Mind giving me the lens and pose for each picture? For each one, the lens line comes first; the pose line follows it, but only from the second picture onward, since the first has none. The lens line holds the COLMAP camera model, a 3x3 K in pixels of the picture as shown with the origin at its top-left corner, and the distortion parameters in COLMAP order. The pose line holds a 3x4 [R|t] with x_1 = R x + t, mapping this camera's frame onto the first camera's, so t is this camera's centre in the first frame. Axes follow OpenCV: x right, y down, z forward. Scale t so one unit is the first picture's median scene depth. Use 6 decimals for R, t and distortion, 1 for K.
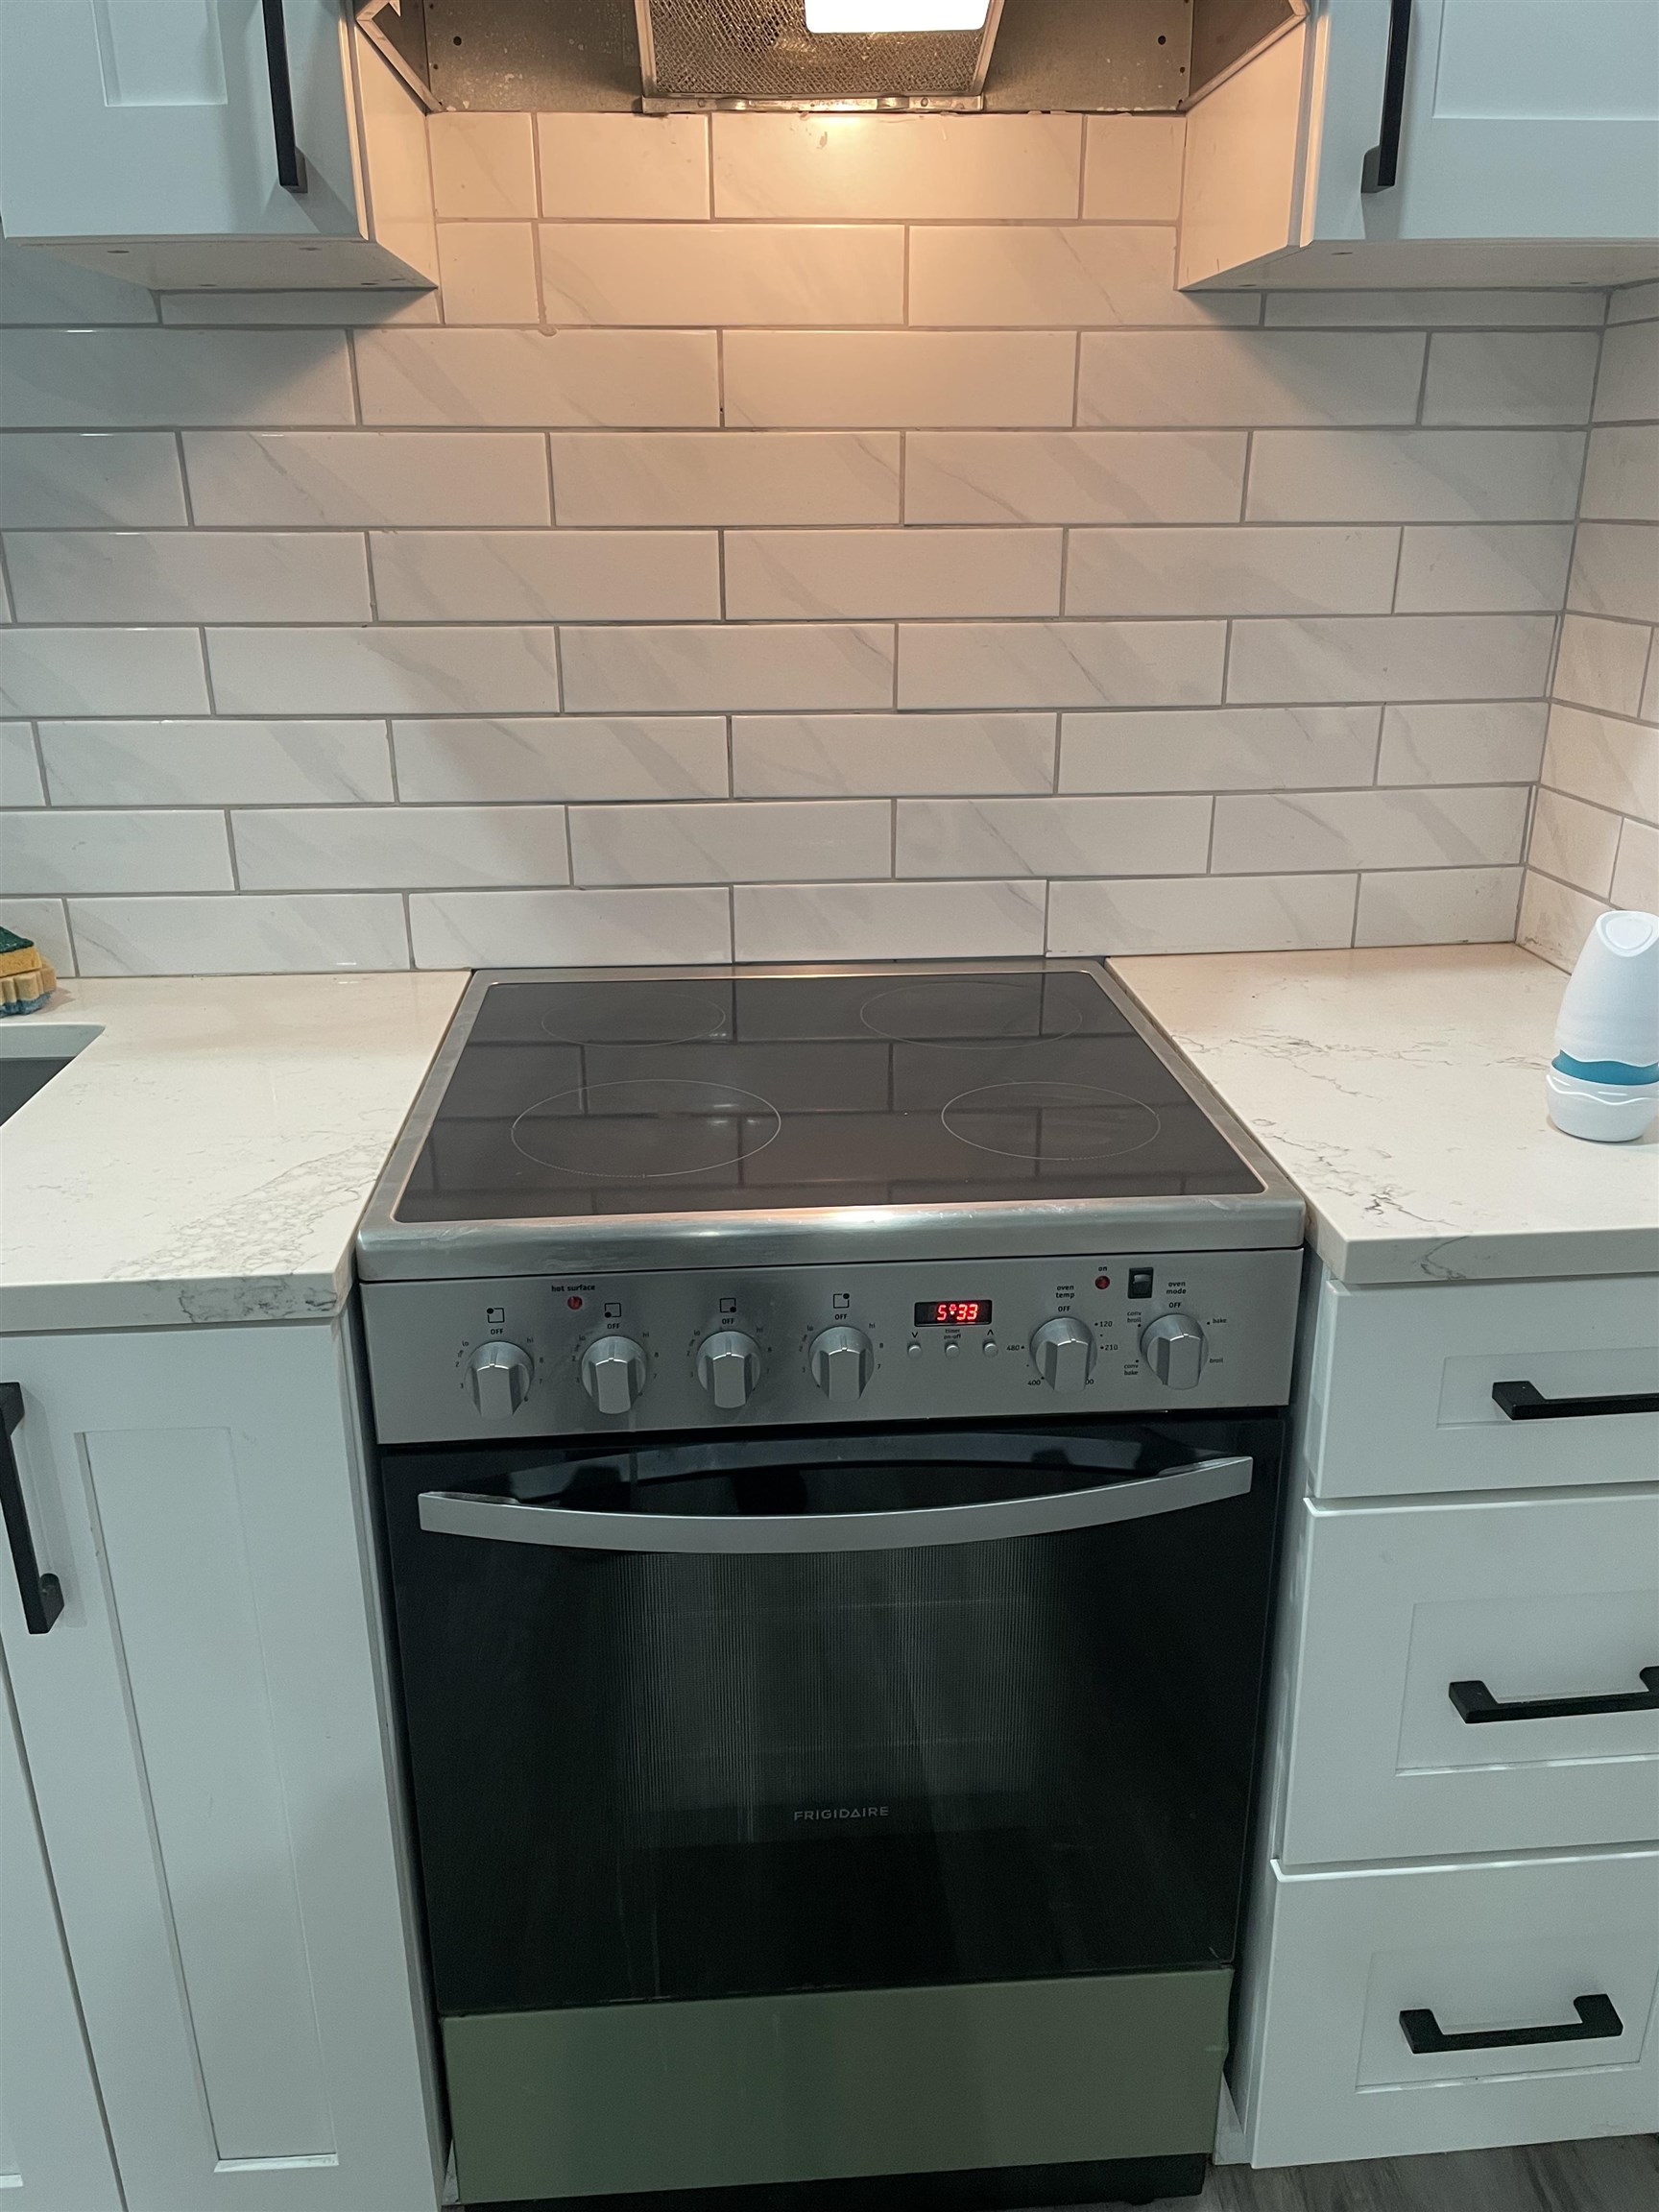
lens RADIAL K [[1681.8, 0, 829.4], [0, 1681.8, 1080.0], [0, 0, 1]] dist [0.092972, -0.114912]
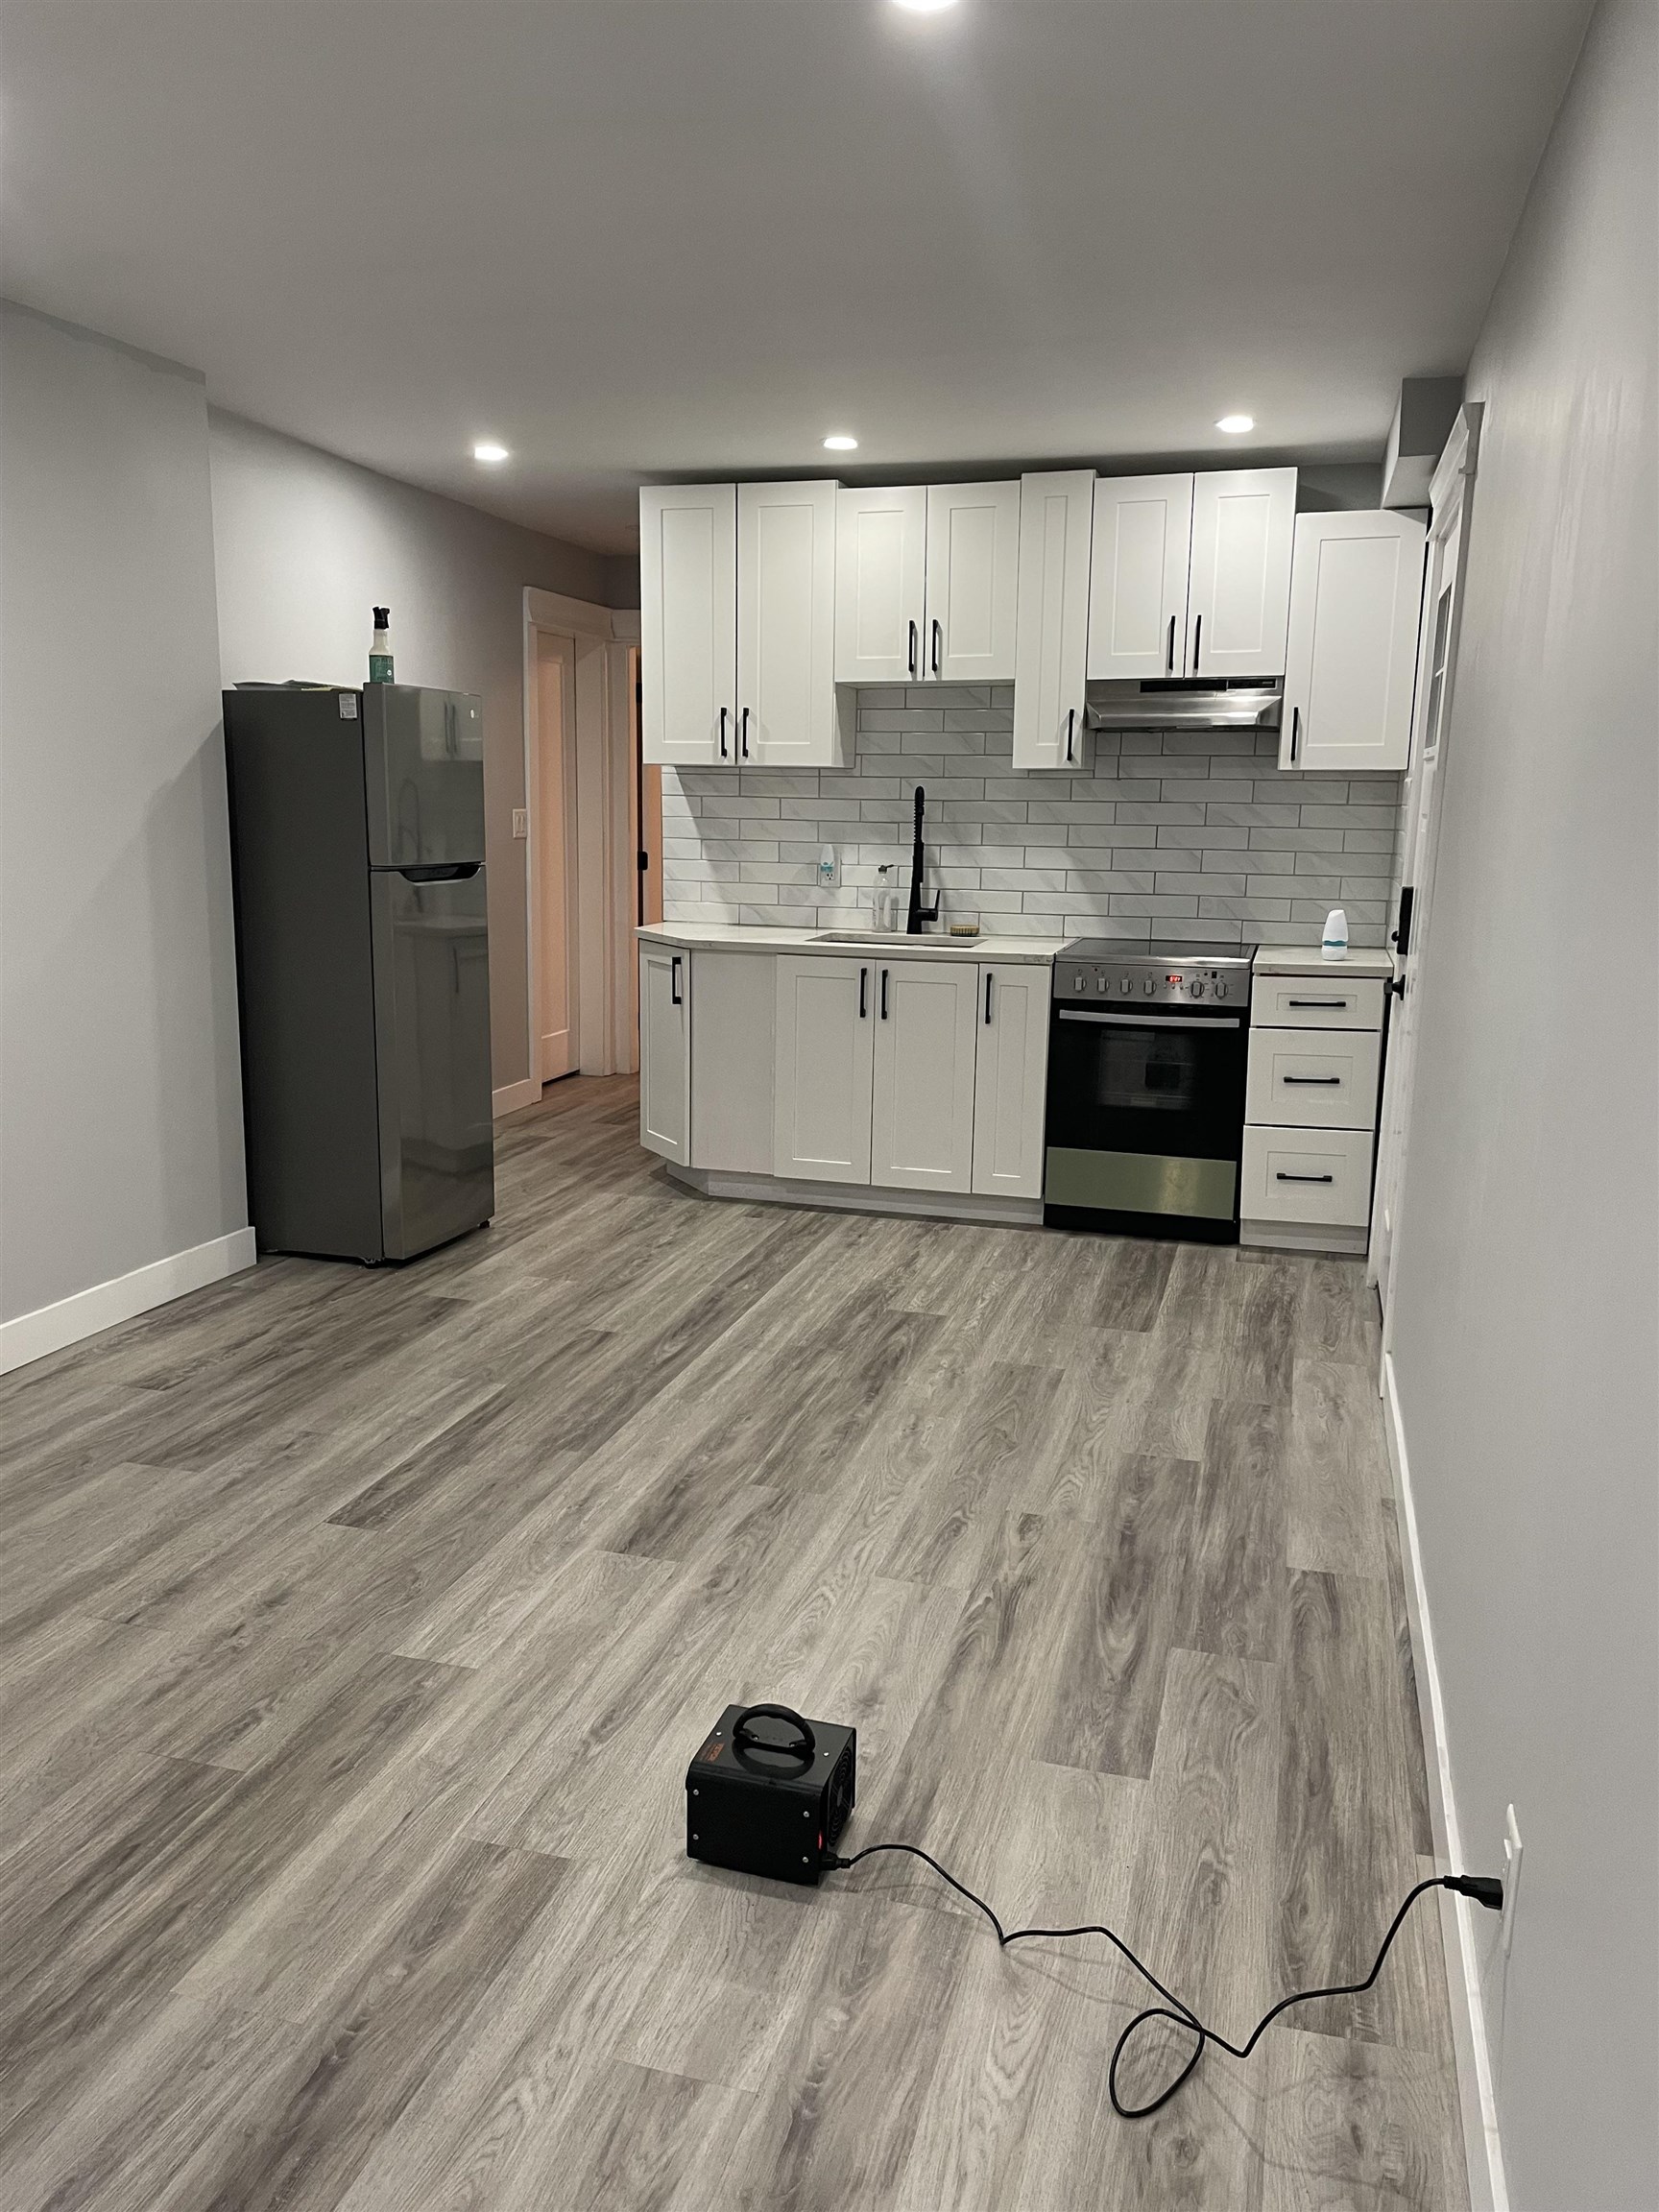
lens RADIAL K [[1681.8, 0, 829.4], [0, 1681.8, 1080.0], [0, 0, 1]] dist [0.092972, -0.114912]
pose [[0.941302, 0.080983, -0.327709, 0.636357], [-0.136145, 0.979416, -0.149027, 1.082126], [0.308895, 0.184896, 0.932951, -3.192279]]
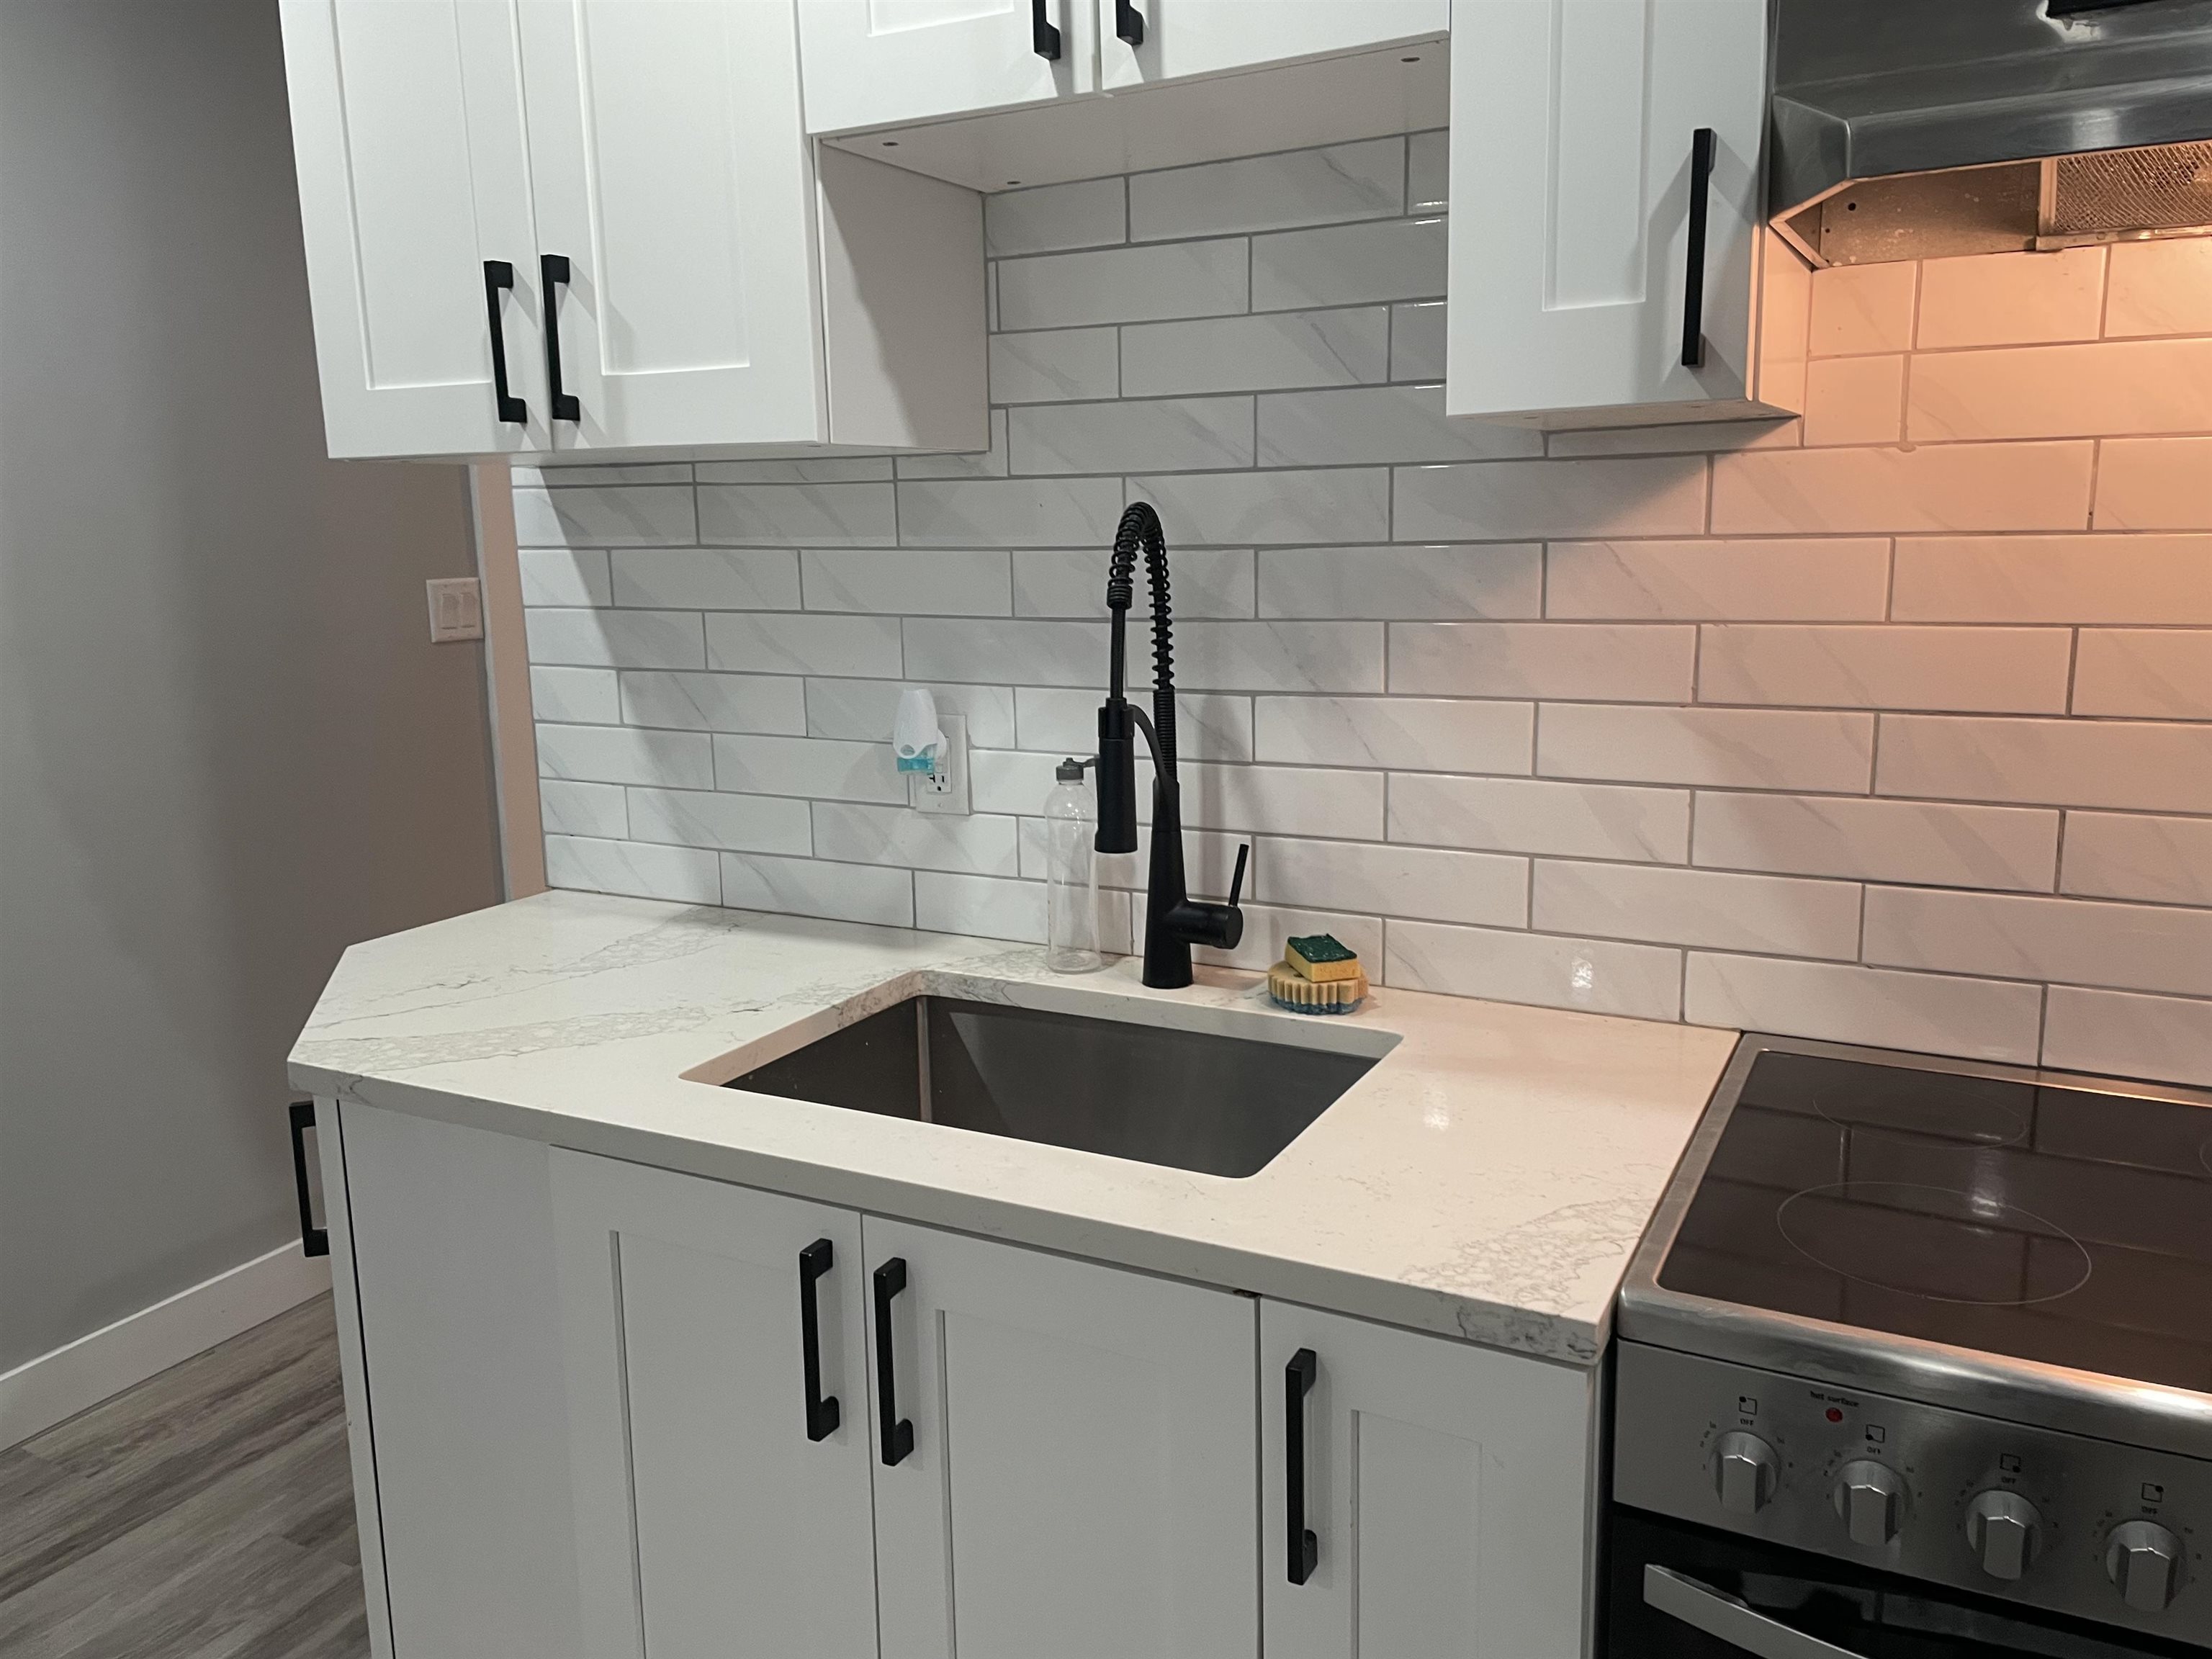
lens RADIAL K [[1681.8, 0, 1116.6], [0, 1681.8, 788.0], [0, 0, 1]] dist [0.092972, -0.114912]
pose [[0.851936, 0.082131, -0.517165, -0.019673], [-0.167099, 0.978629, -0.119849, -0.029179], [0.496270, 0.188521, 0.847453, -0.092763]]
